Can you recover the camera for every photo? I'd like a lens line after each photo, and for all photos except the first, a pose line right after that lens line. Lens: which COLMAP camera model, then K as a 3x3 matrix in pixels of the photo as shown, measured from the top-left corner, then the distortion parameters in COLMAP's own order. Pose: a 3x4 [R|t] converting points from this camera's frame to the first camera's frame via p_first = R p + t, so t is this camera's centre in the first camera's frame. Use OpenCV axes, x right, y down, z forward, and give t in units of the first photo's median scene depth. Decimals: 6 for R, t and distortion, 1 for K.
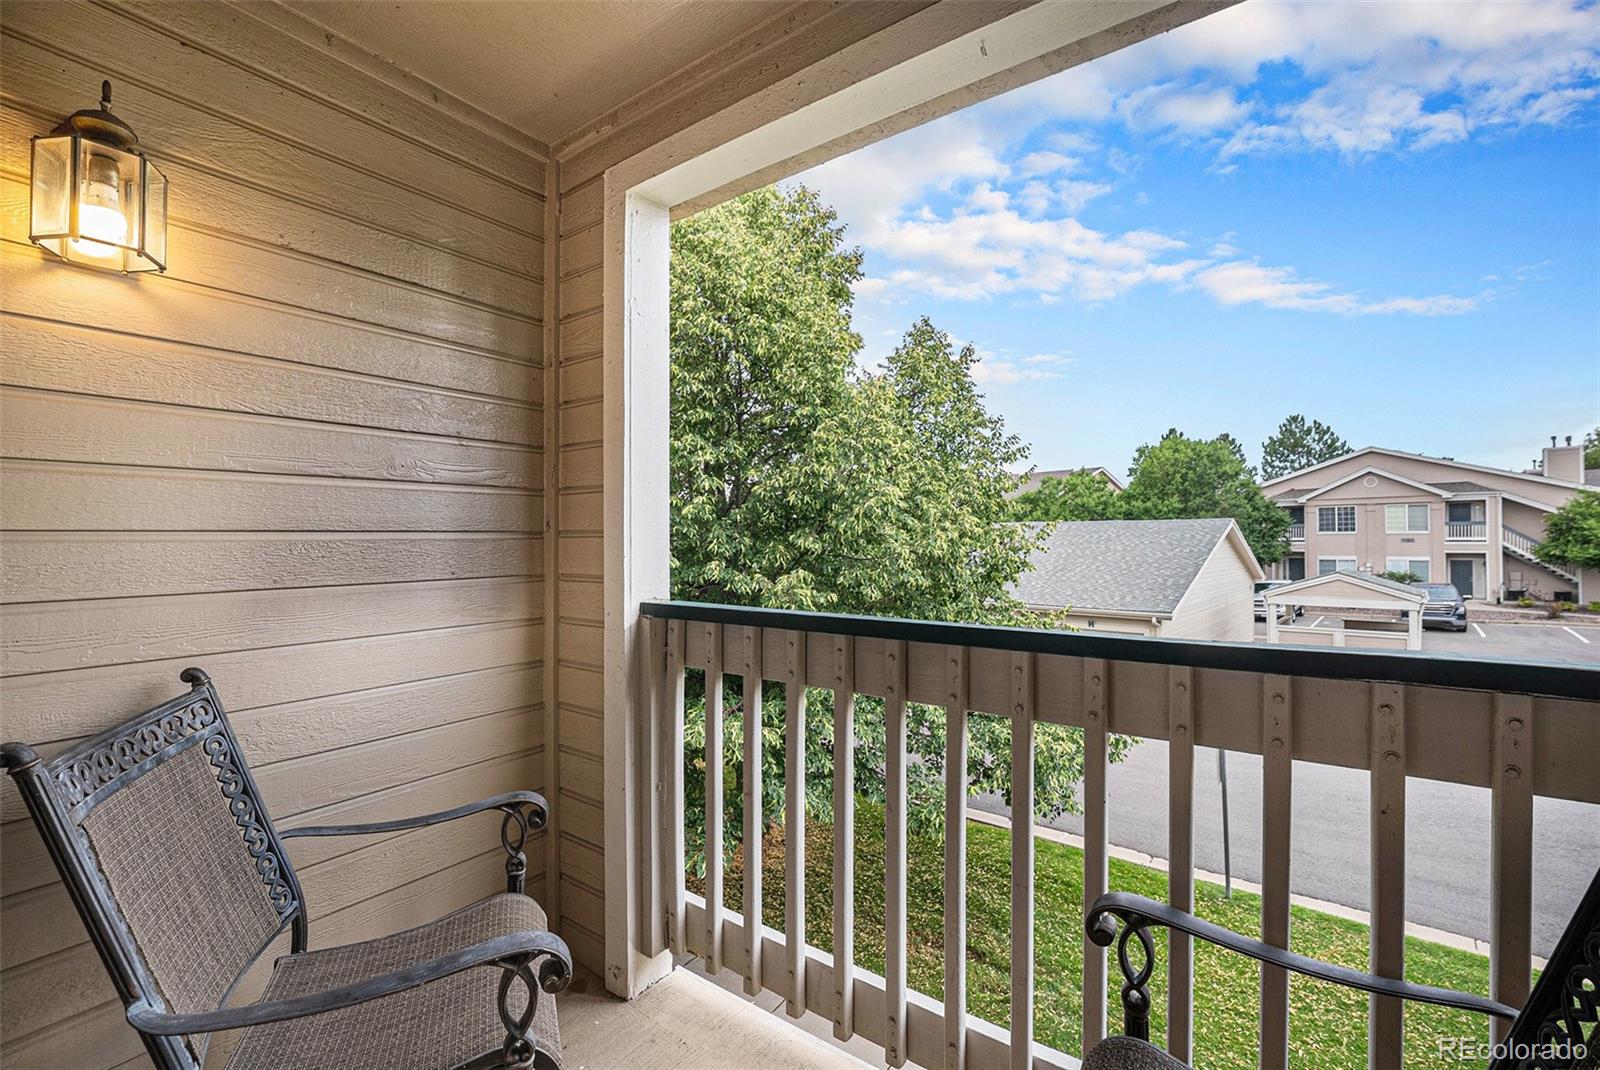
lens RADIAL K [[655.6, 0, 814.8], [0, 655.6, 534.0], [0, 0, 1]] dist [-0.021620, 0.000284]
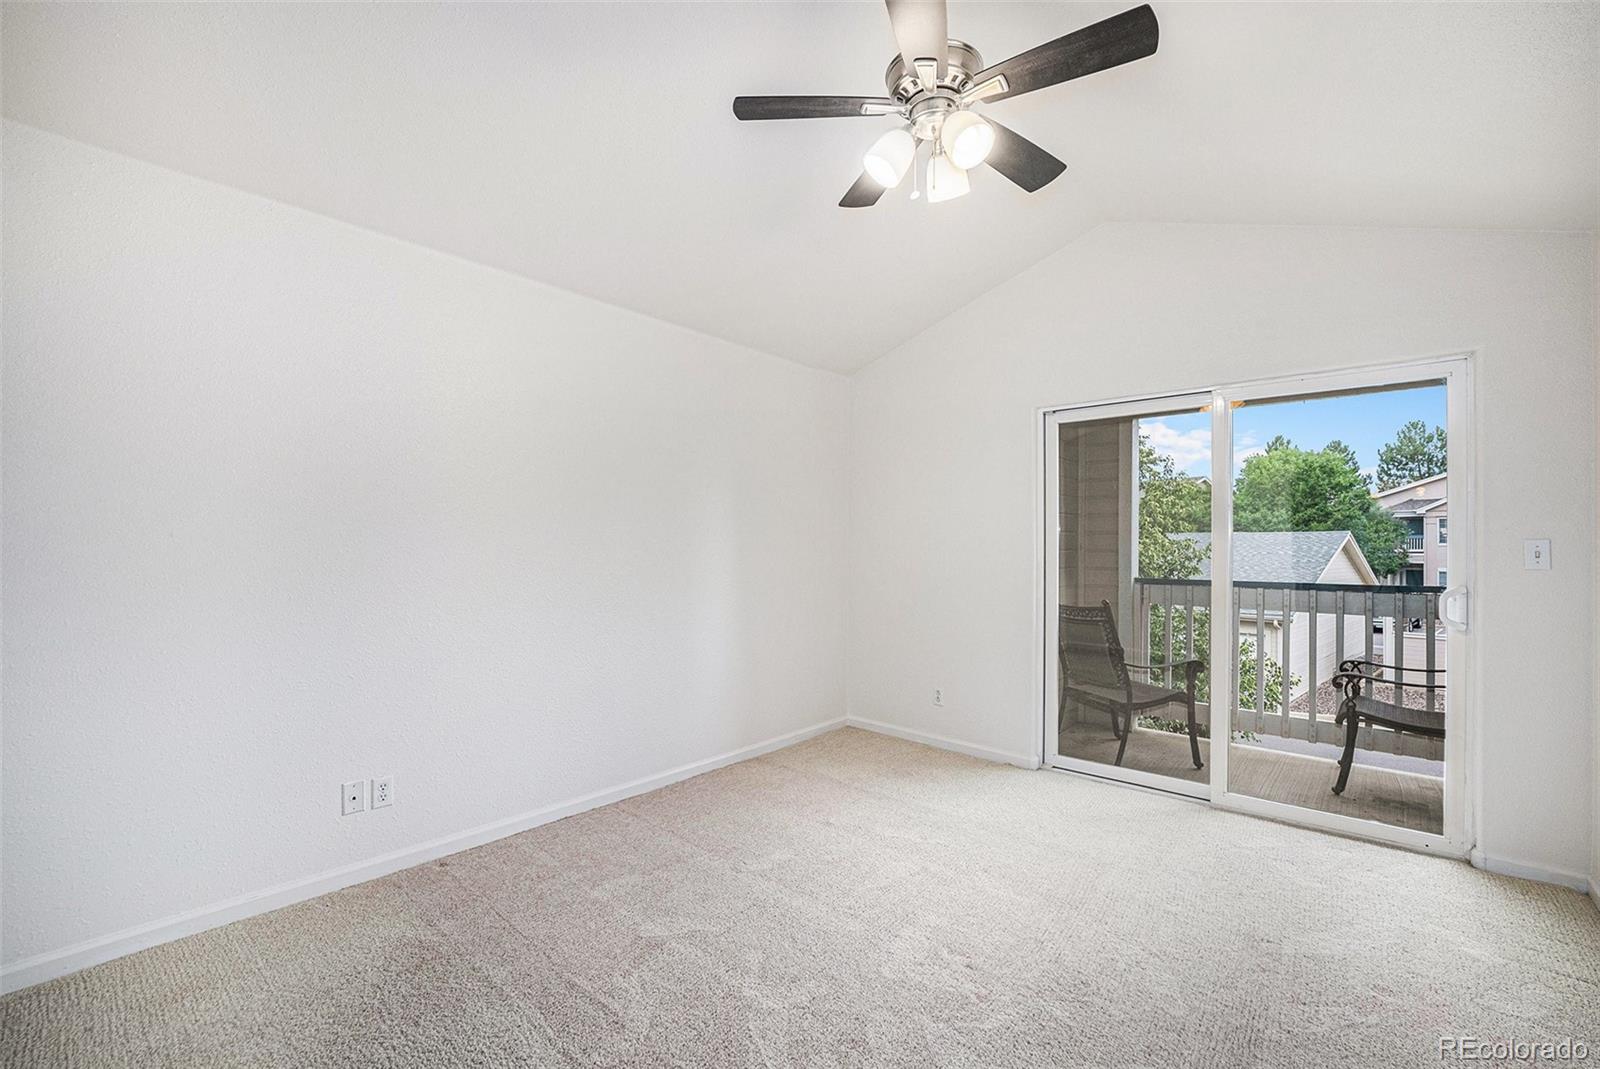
lens RADIAL K [[676.8, 0, 835.8], [0, 676.8, 541.8], [0, 0, 1]] dist [-0.000528, 0.000071]
pose [[0.997558, 0.006190, -0.069569, -0.067290], [-0.006090, 0.999980, 0.001641, -0.001820], [0.069577, -0.001214, 0.997576, -0.092927]]
